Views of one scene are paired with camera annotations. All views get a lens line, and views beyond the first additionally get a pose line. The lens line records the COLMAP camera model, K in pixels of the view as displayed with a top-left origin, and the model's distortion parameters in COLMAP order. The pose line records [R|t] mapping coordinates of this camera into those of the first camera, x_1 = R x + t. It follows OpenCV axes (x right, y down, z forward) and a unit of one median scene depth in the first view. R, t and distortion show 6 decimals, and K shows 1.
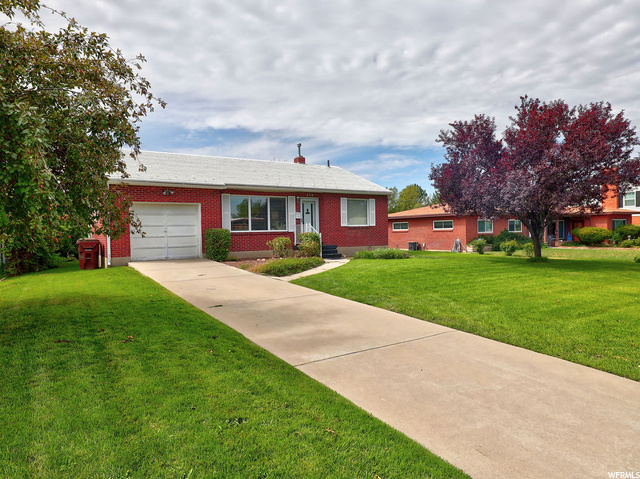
lens RADIAL K [[386.4, 0, 320.0], [0, 386.4, 239.5], [0, 0, 1]] dist [0.001188, 0.000055]
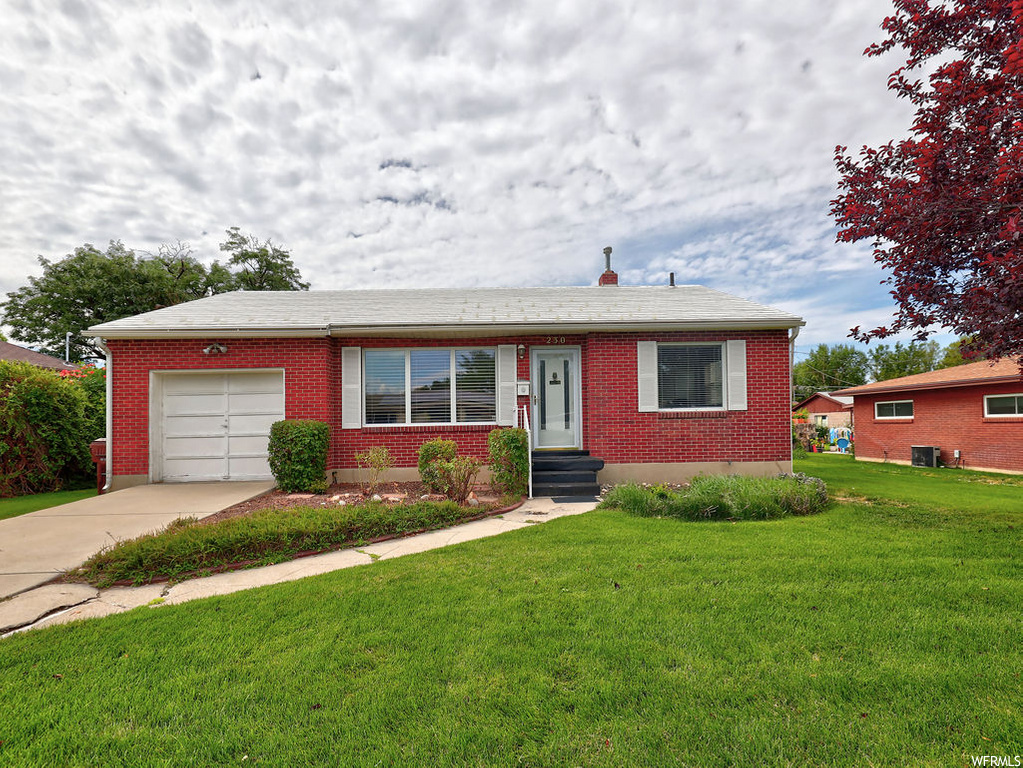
lens RADIAL K [[496.5, 0, 508.7], [0, 496.5, 418.1], [0, 0, 1]] dist [-0.001515, -0.000116]
pose [[0.861966, -0.003534, -0.506954, 0.207094], [-0.007808, 0.999765, -0.020245, -0.016666], [0.506906, 0.021409, 0.861735, 0.495314]]
